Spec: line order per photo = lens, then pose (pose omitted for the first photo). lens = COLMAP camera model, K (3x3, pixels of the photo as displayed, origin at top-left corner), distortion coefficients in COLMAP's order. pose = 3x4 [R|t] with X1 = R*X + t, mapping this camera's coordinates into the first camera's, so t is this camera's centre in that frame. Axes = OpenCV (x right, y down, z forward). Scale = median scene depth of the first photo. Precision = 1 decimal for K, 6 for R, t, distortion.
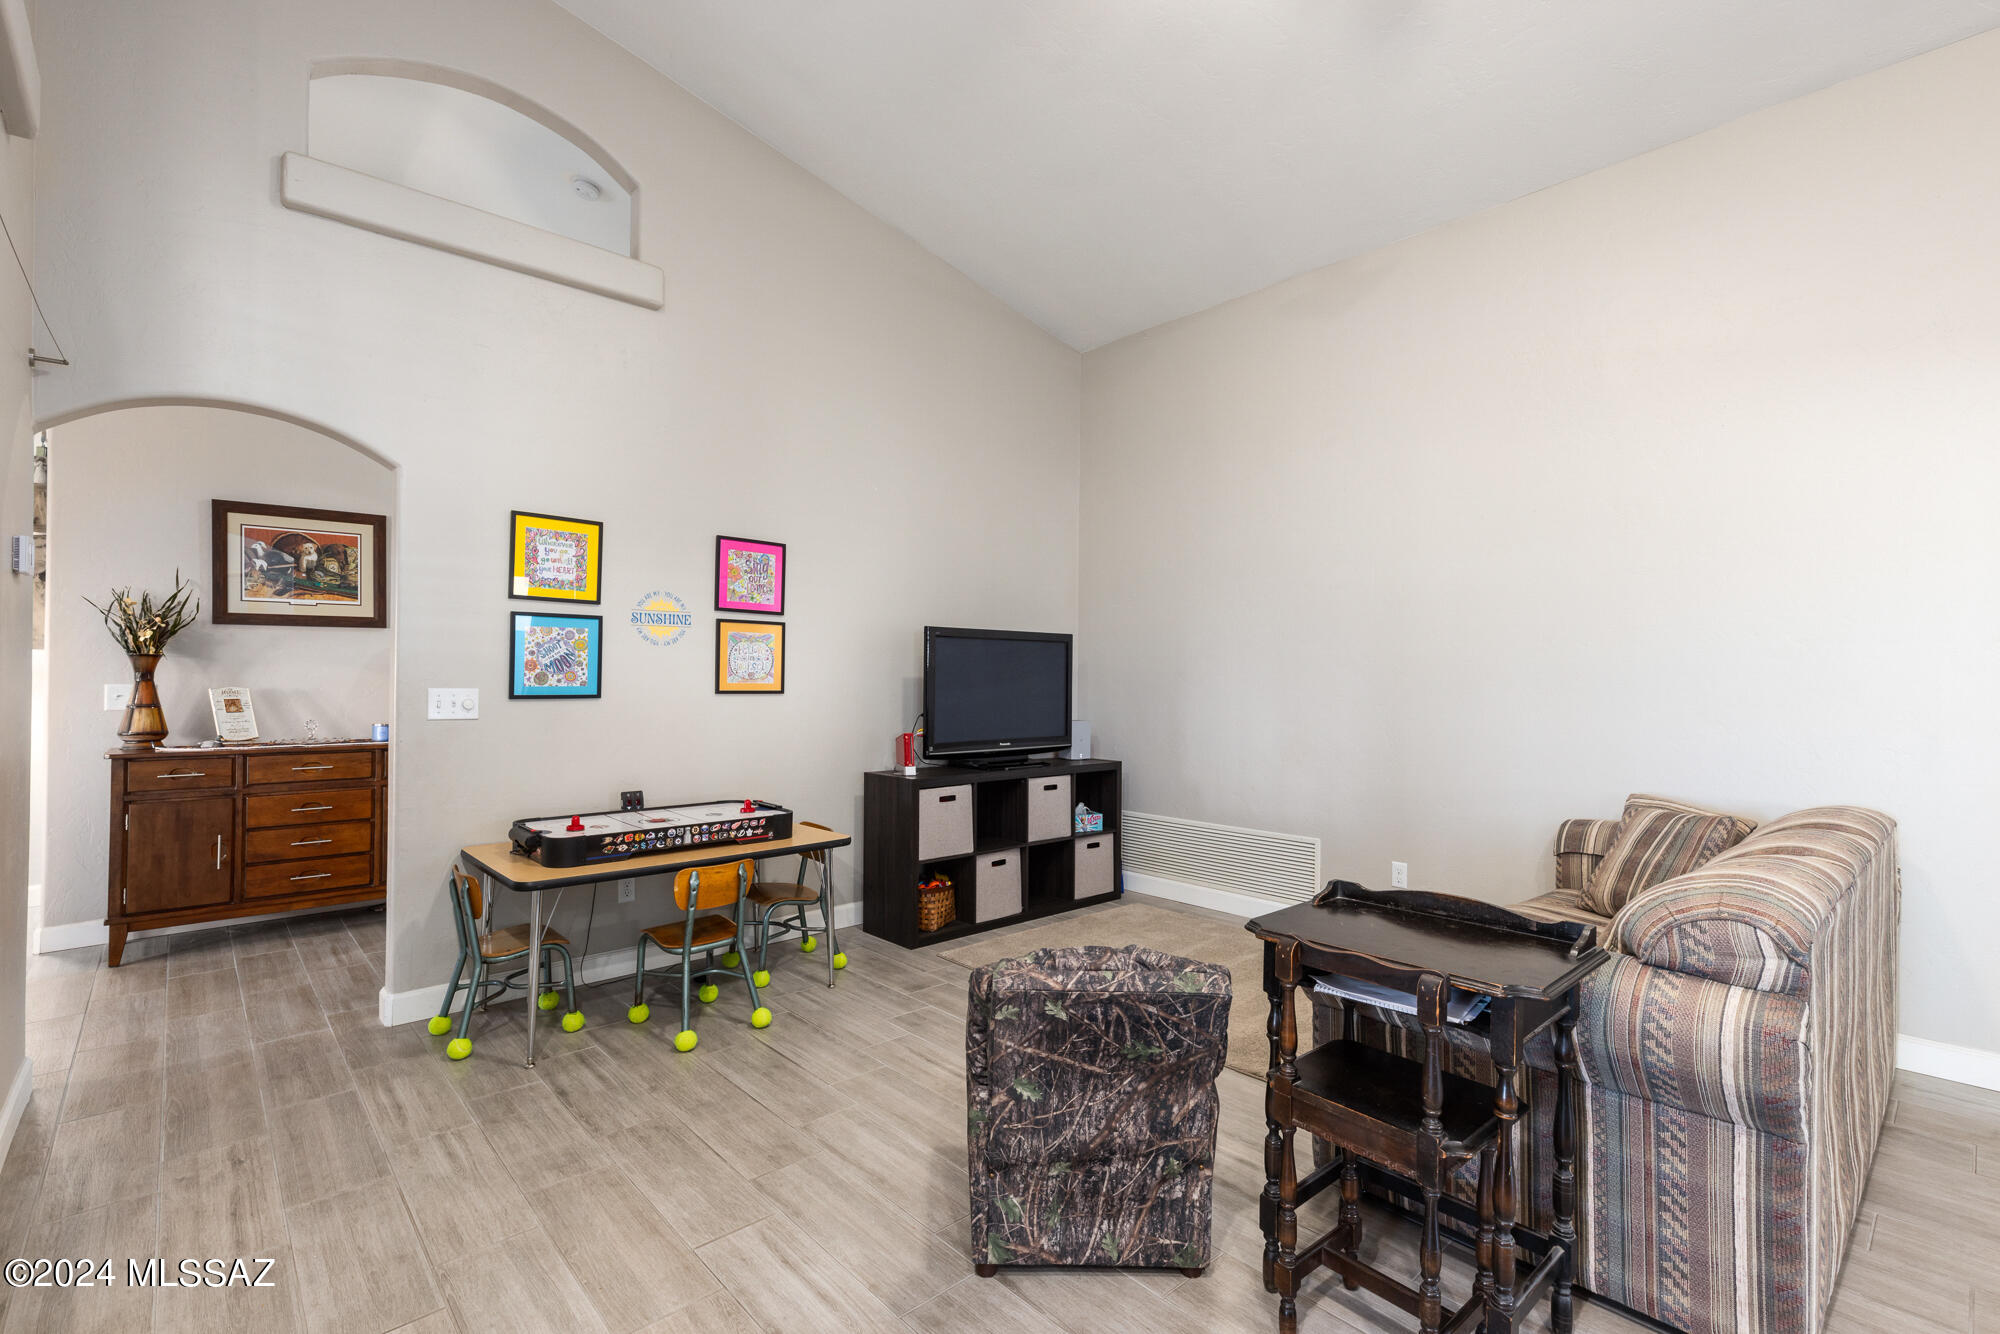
lens RADIAL K [[903.7, 0, 1000.0], [0, 903.7, 667.0], [0, 0, 1]] dist [0.000243, 0.000039]
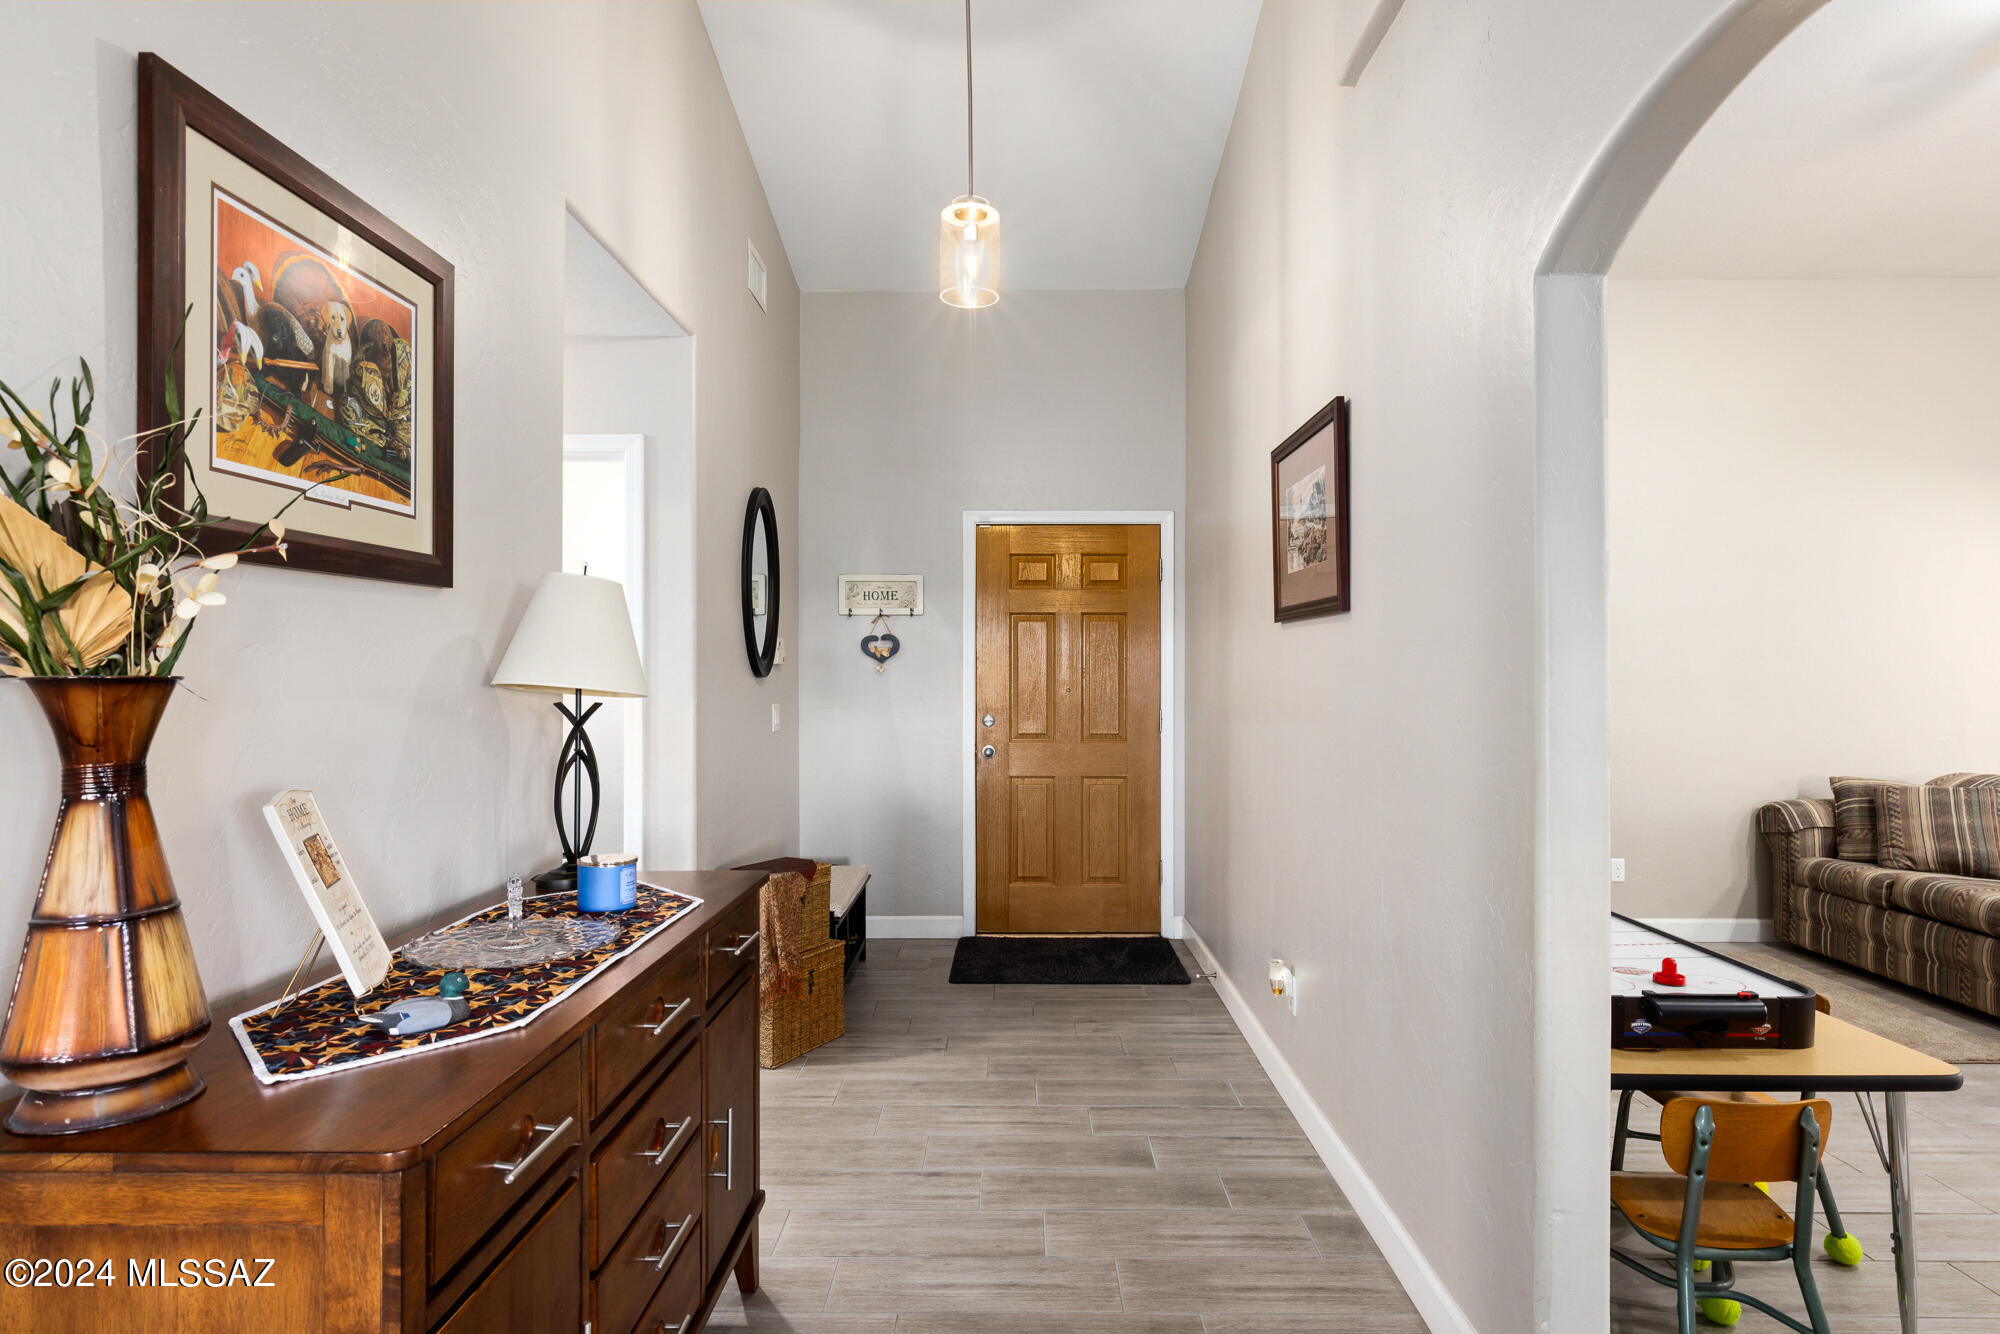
lens RADIAL K [[1083.2, 0, 1000.0], [0, 1083.2, 667.0], [0, 0, 1]] dist [0.000921, -0.001053]
pose [[0.684374, -0.004255, 0.729119, -0.877111], [-0.003537, 0.999952, 0.009156, -0.017970], [-0.729123, -0.008846, 0.684326, 0.585211]]
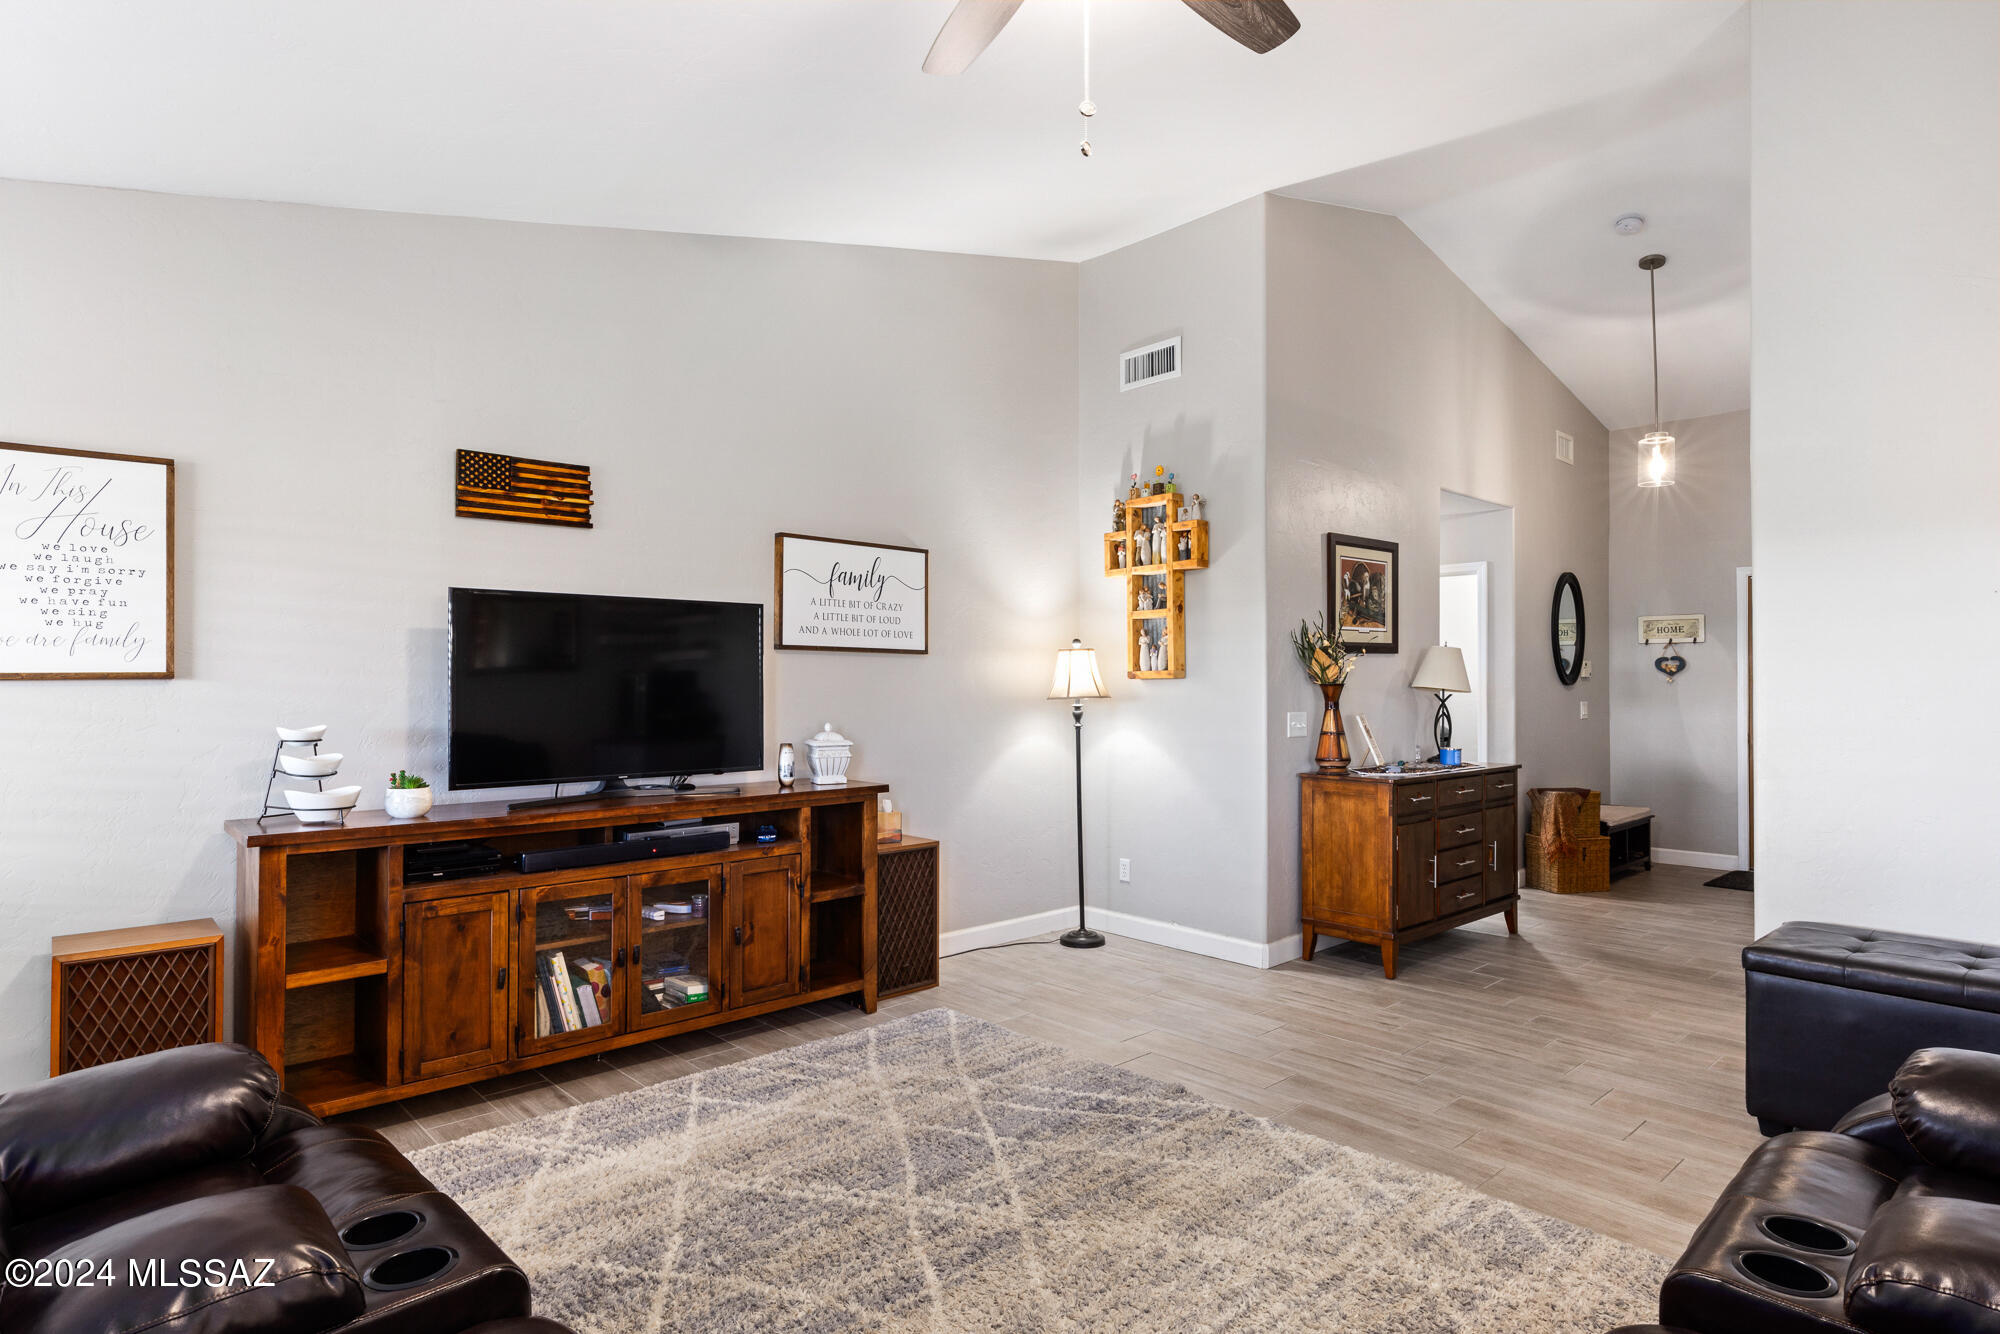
lens RADIAL K [[1083.2, 0, 1000.0], [0, 1083.2, 667.0], [0, 0, 1]] dist [0.000921, -0.001053]
pose [[0.999919, -0.005214, 0.011587, -1.192000], [0.005192, 0.999985, 0.001915, -0.034128], [-0.011597, -0.001855, 0.999931, -0.221214]]
